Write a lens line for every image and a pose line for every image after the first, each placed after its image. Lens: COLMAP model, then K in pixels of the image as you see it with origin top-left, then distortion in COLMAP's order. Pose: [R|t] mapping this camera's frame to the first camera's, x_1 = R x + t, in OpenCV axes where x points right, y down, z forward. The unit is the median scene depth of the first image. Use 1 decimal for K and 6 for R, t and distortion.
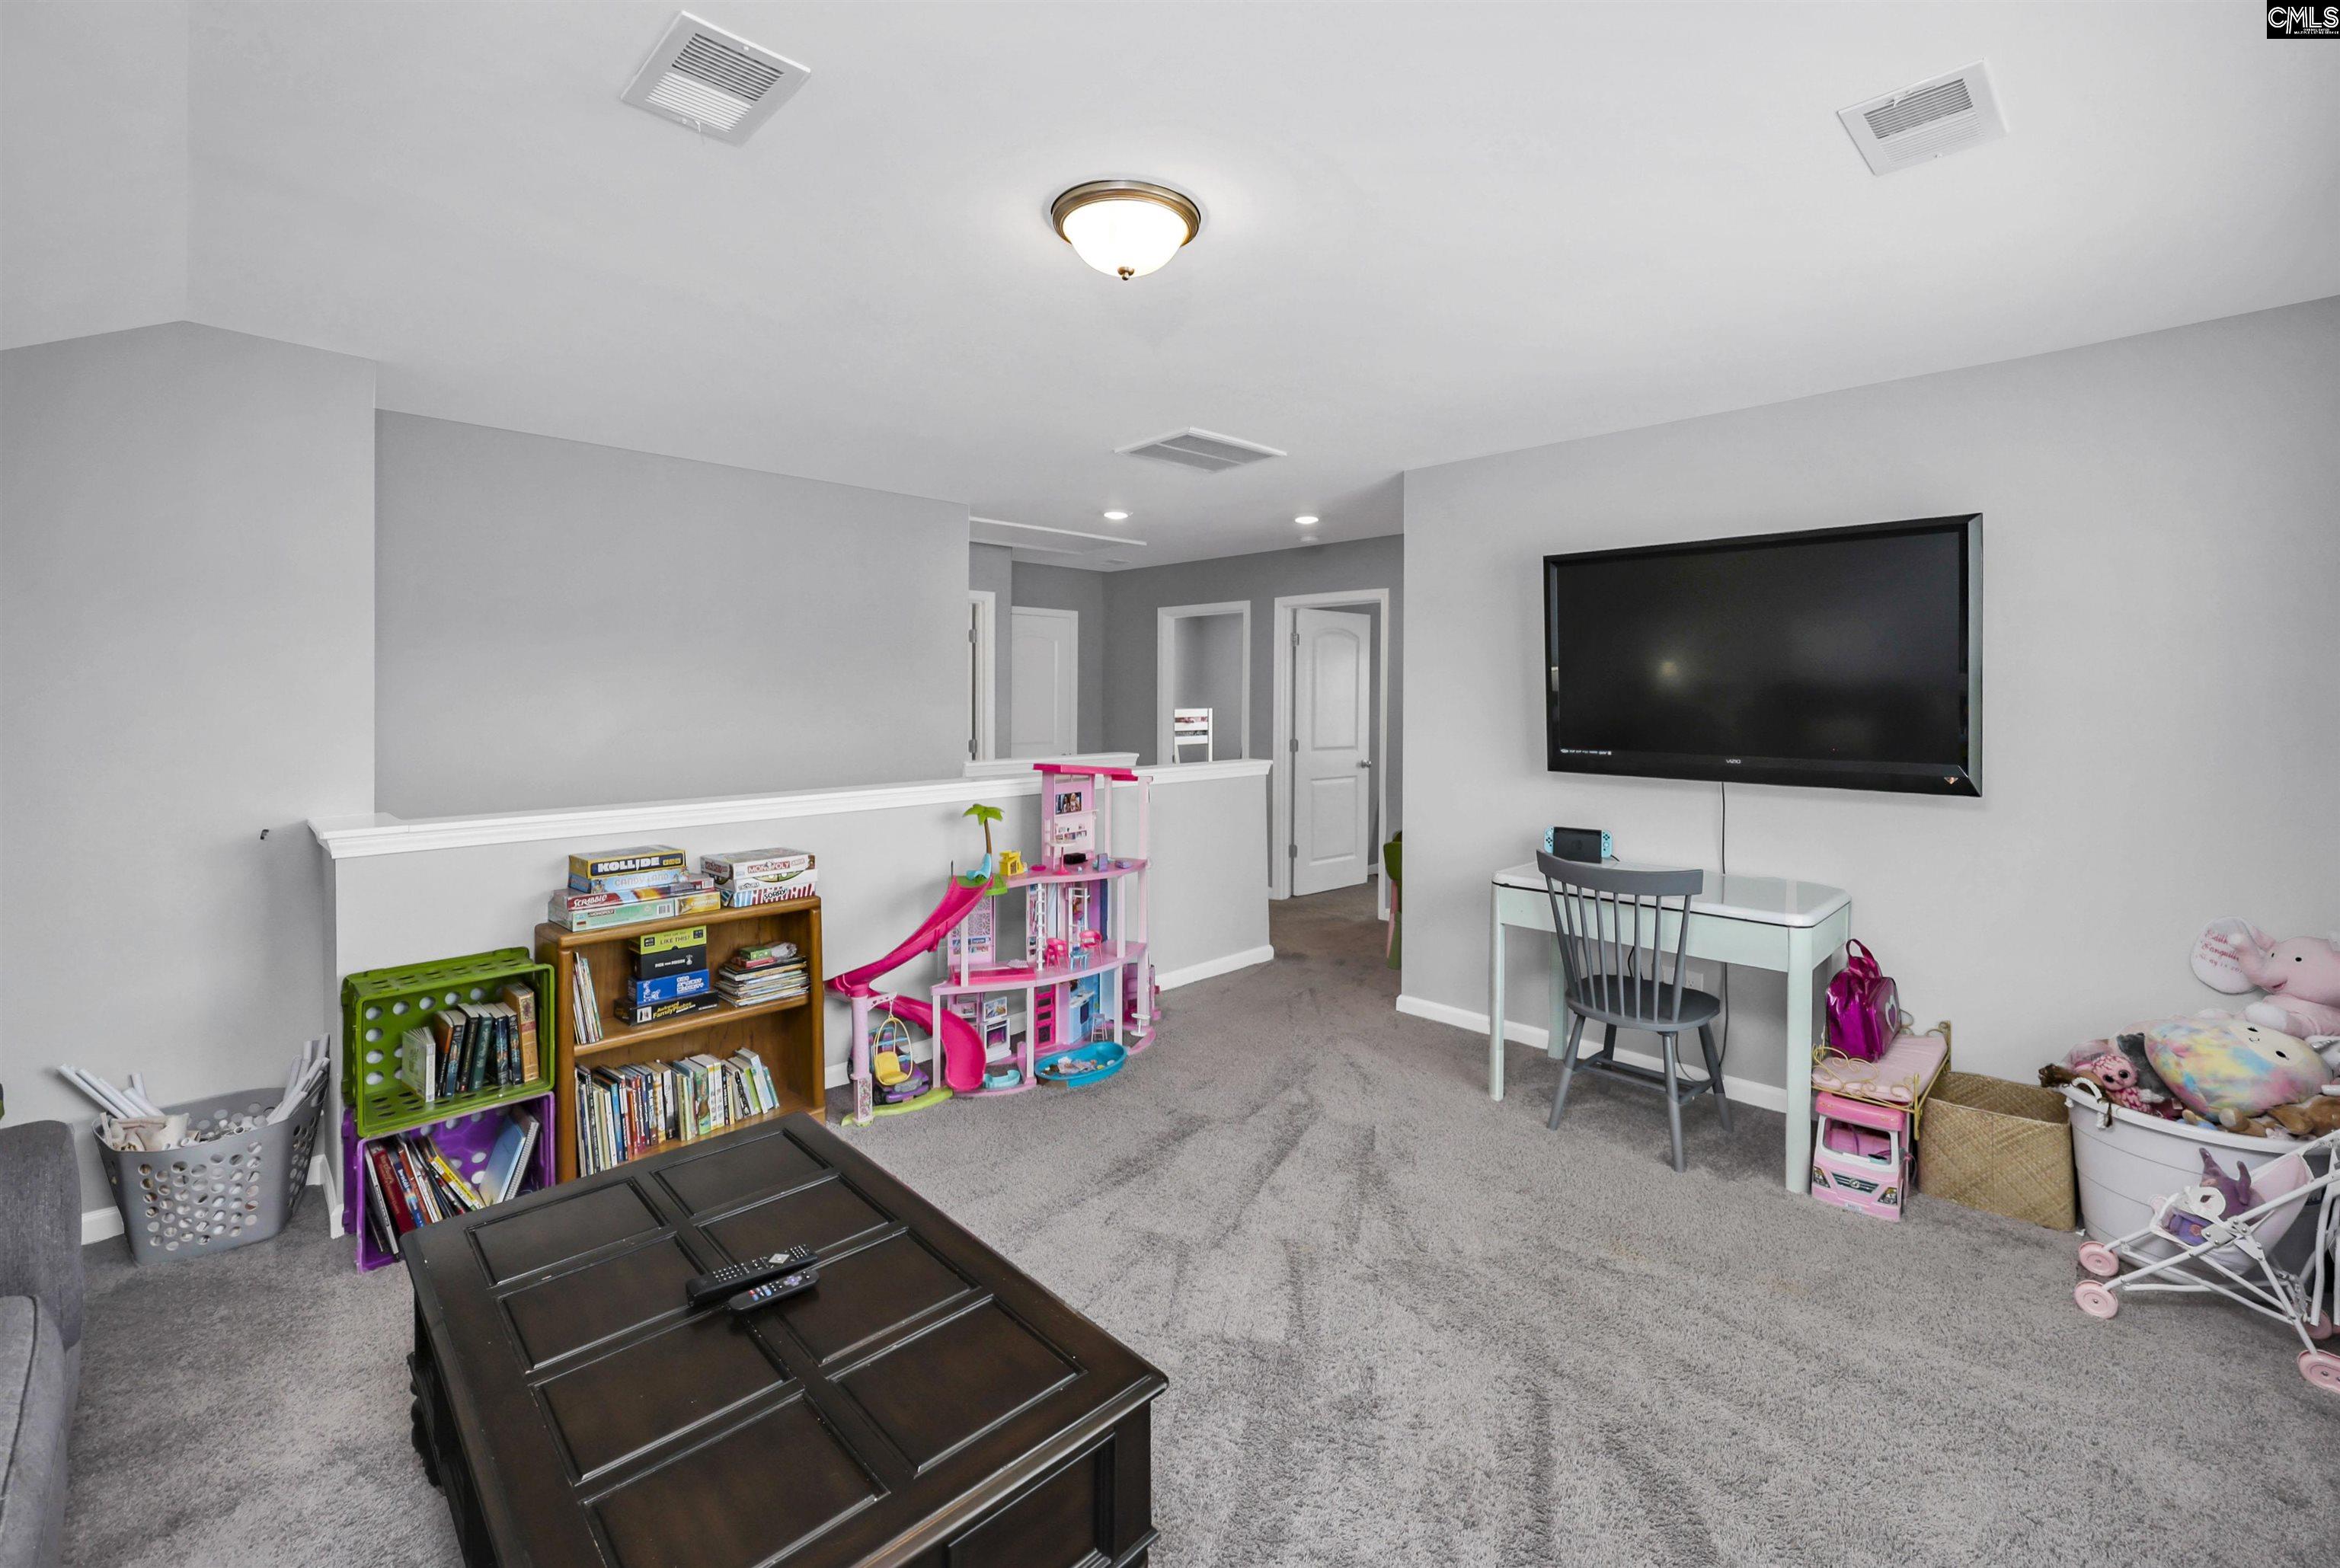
lens RADIAL K [[978.0, 0, 1171.3], [0, 978.0, 691.9], [0, 0, 1]] dist [0.000387, 0.000039]
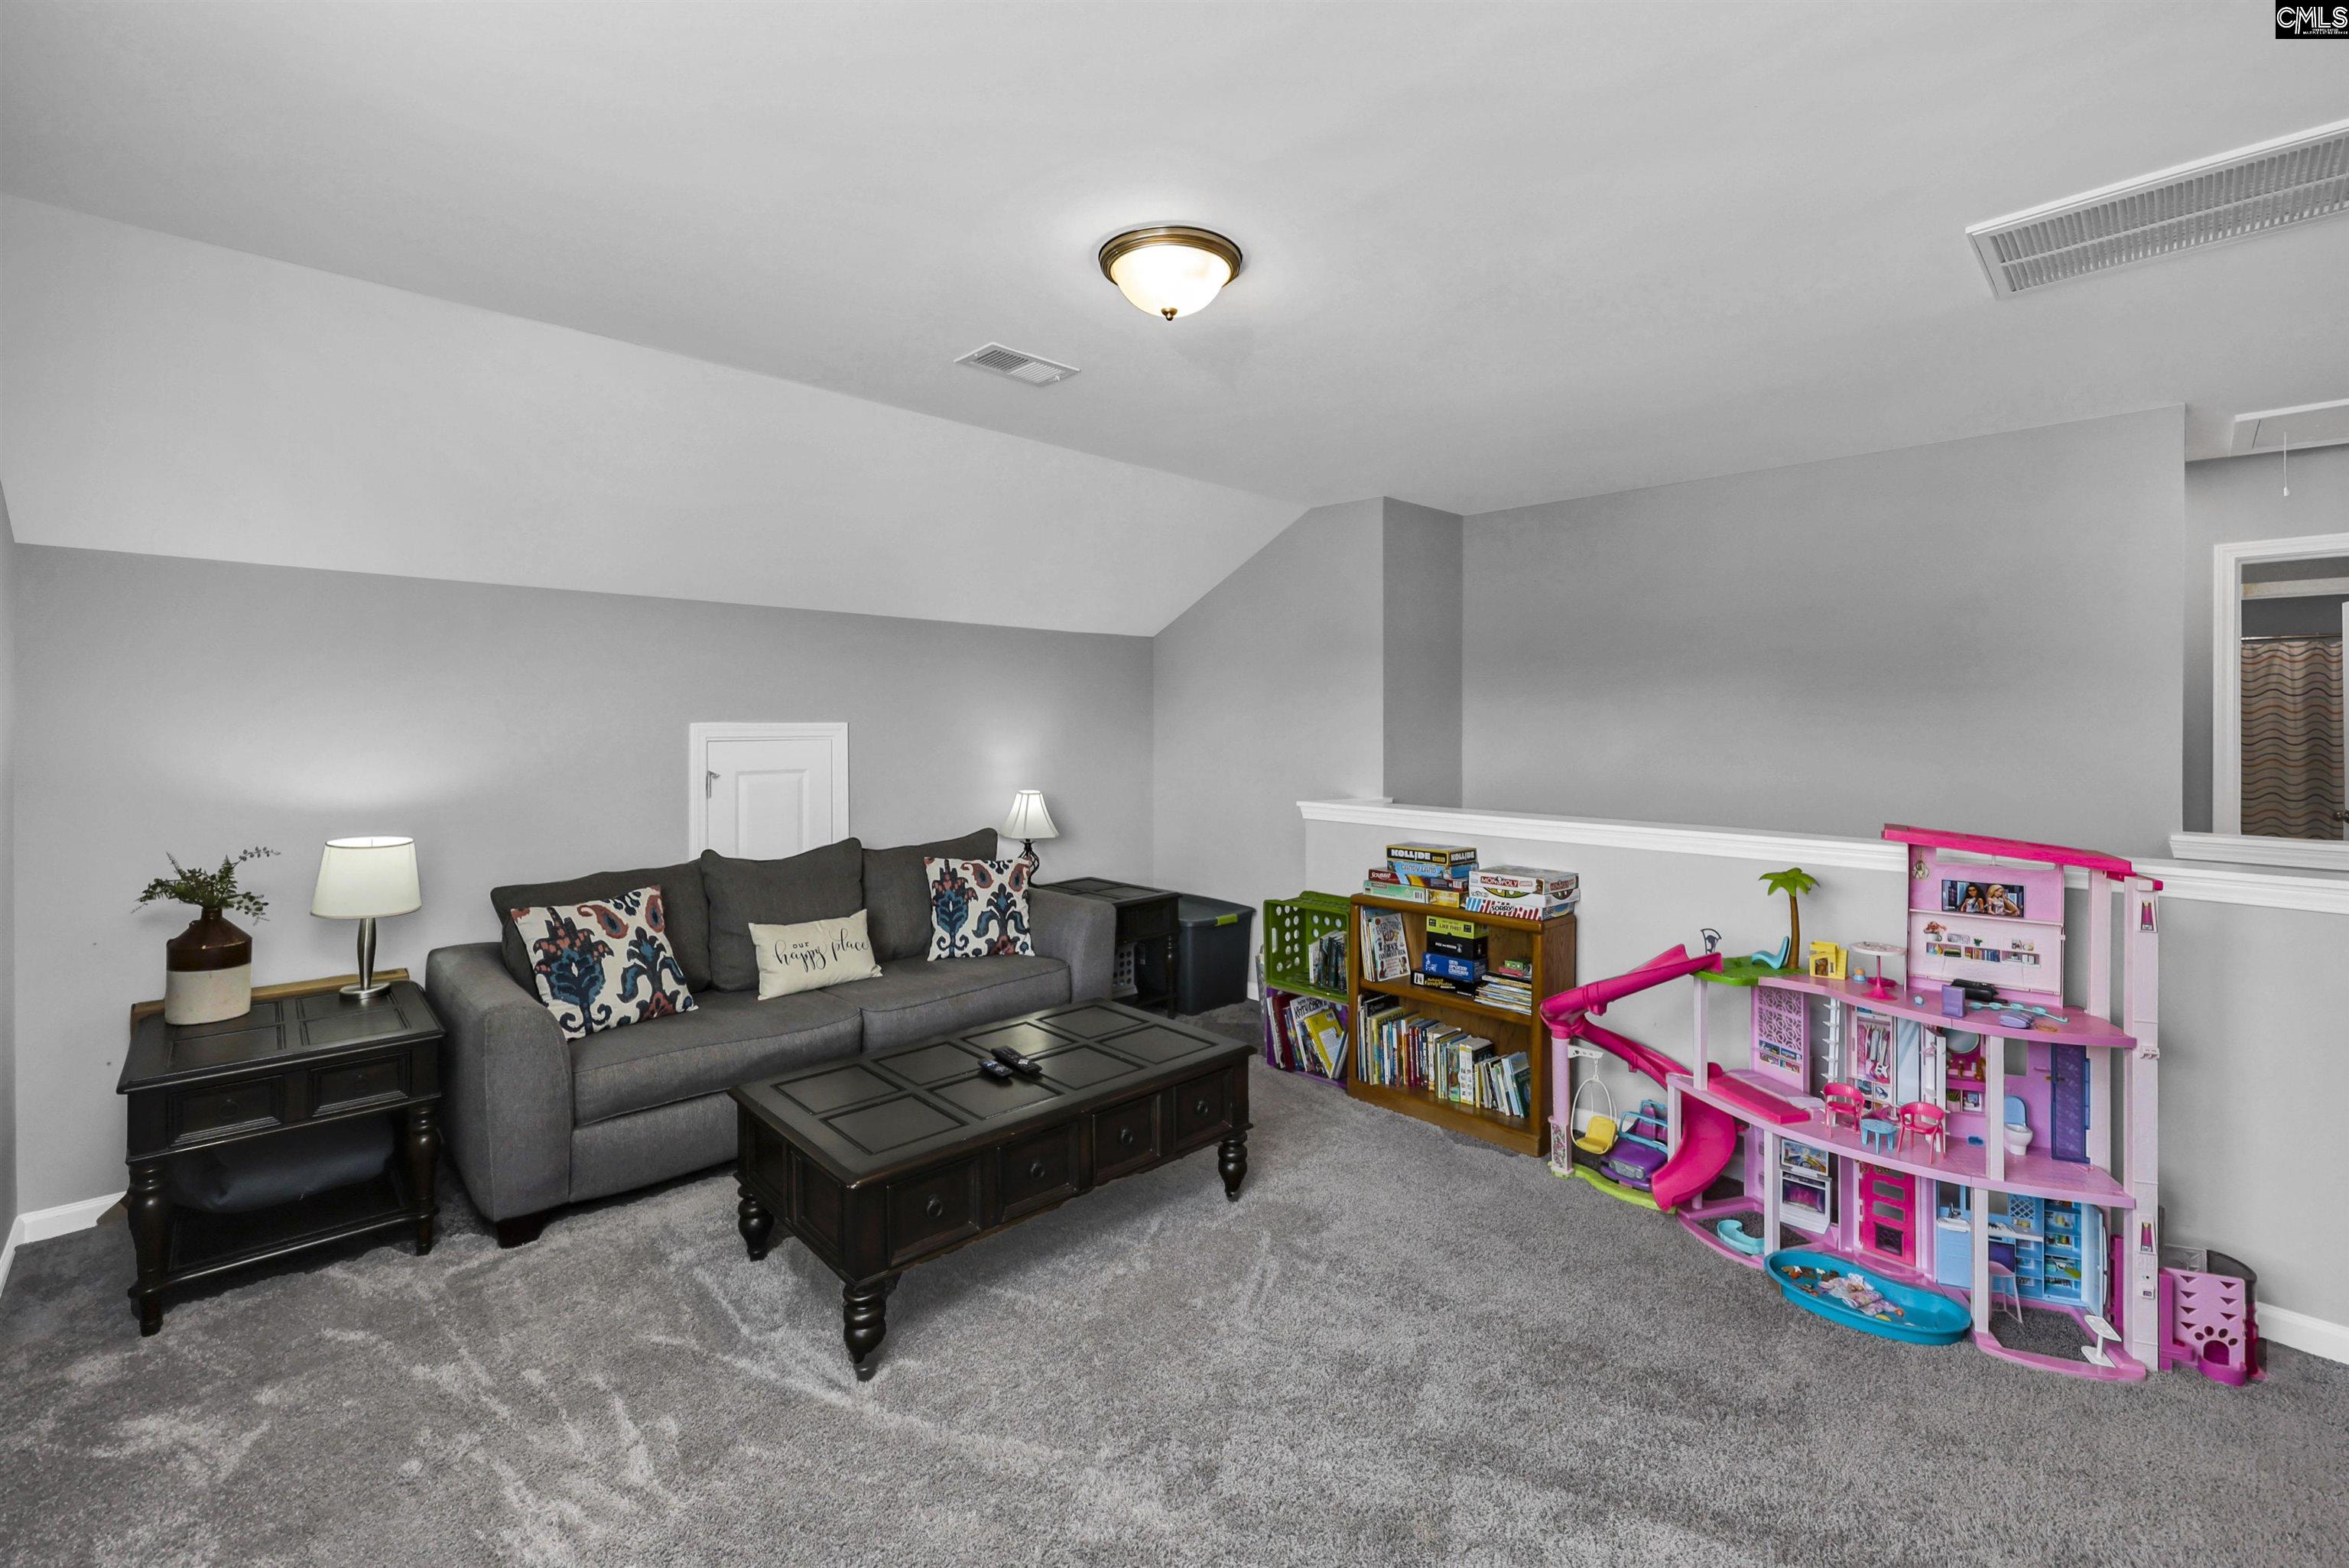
lens RADIAL K [[1002.8, 0, 1244.1], [0, 1002.8, 720.6], [0, 0, 1]] dist [0.000005, -0.000064]
pose [[0.027810, 0.000081, -0.999613, 0.664801], [-0.001589, 0.999999, 0.000037, 0.004291], [0.999612, 0.001588, 0.027810, 0.685350]]
